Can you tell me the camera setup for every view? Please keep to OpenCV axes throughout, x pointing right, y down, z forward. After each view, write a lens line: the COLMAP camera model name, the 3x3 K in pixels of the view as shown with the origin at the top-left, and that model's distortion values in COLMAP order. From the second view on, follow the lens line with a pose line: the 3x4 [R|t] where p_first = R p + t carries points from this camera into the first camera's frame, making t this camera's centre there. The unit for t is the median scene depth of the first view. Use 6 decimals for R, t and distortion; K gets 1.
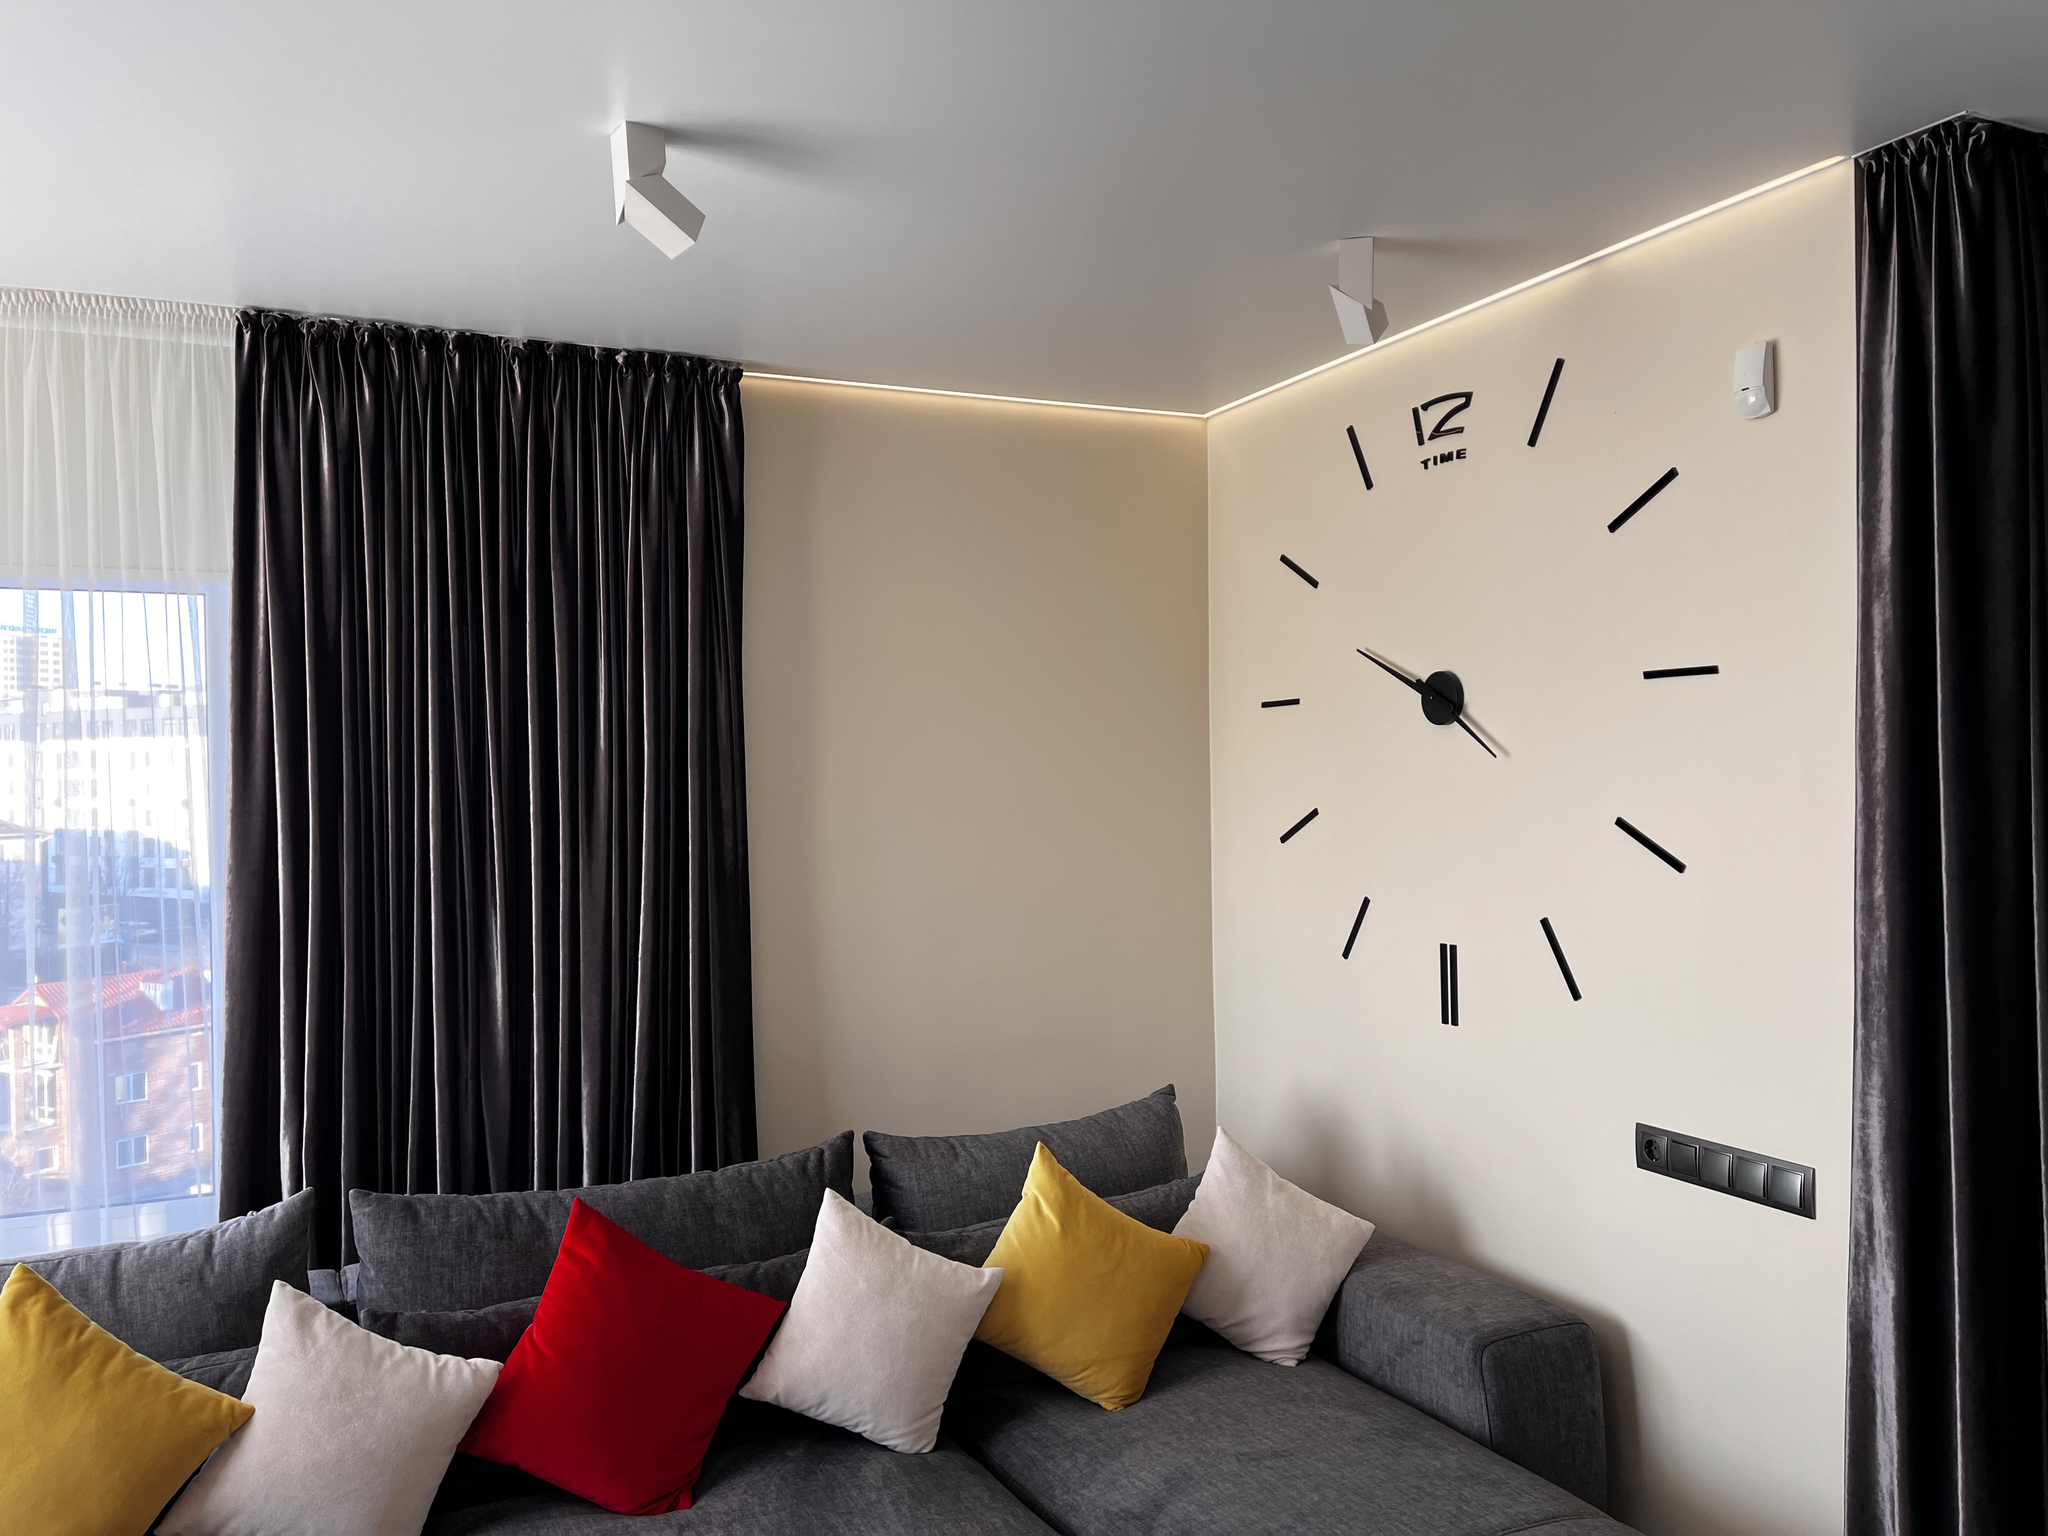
lens RADIAL K [[1596.6, 0, 1003.7], [0, 1596.6, 767.0], [0, 0, 1]] dist [0.063014, -0.068675]
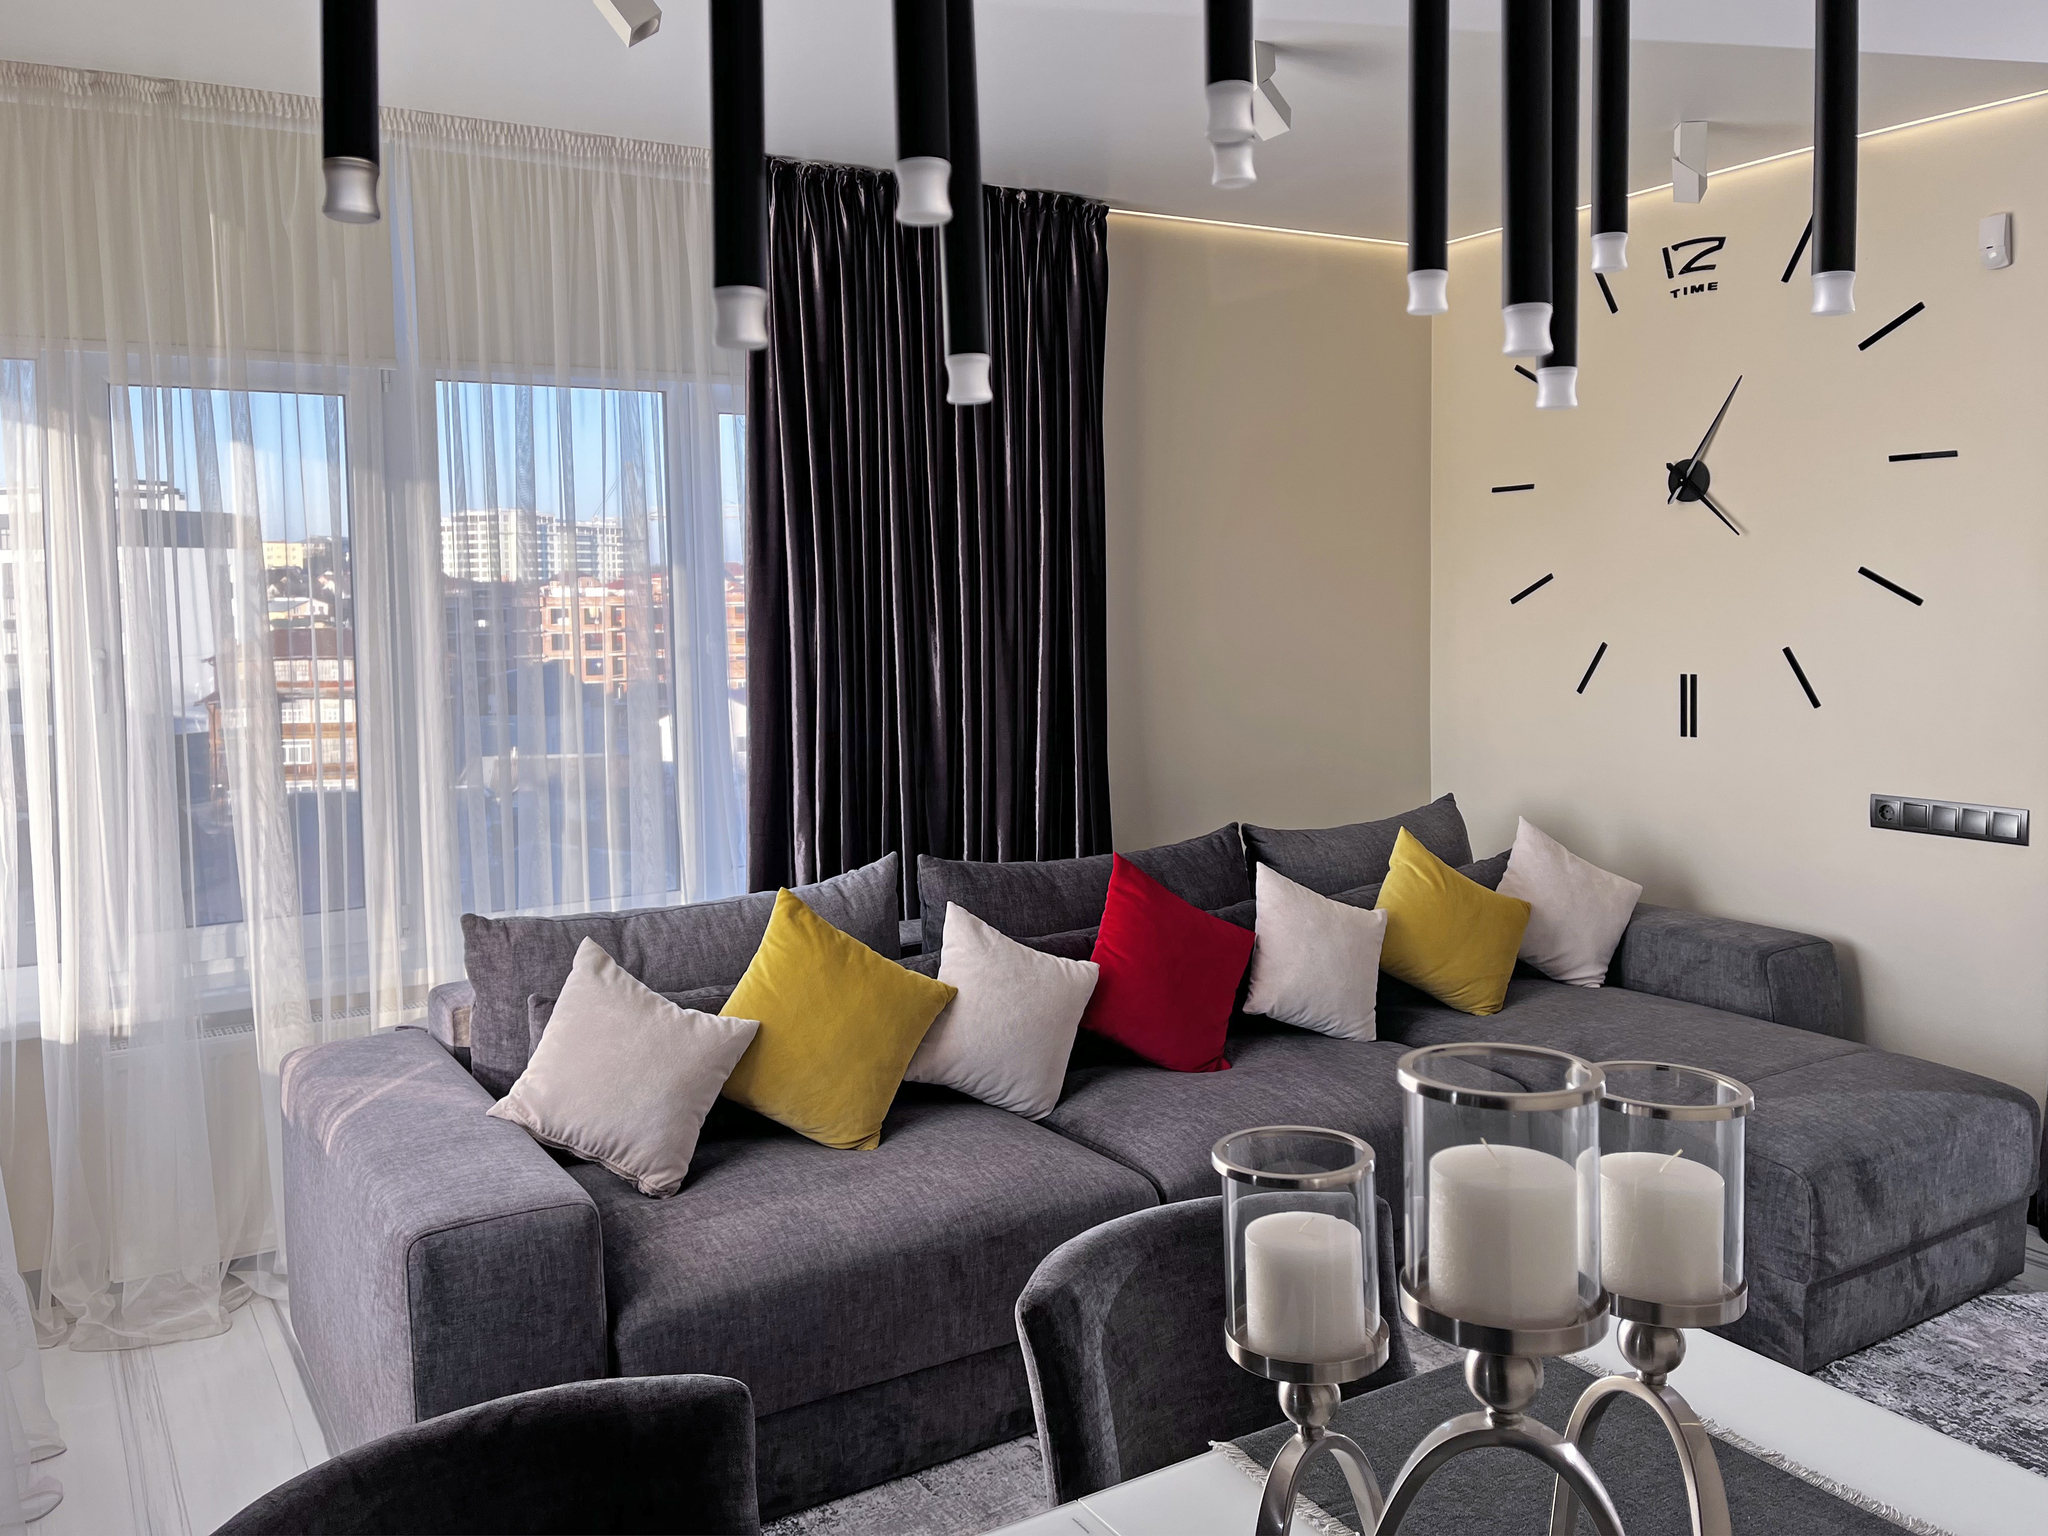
lens RADIAL K [[1596.6, 0, 1048.2], [0, 1596.6, 658.4], [0, 0, 1]] dist [0.063014, -0.068675]
pose [[0.996552, -0.004590, 0.082846, -0.359809], [0.000401, 0.998723, 0.050510, 0.035113], [-0.082972, -0.050303, 0.995282, -0.247543]]
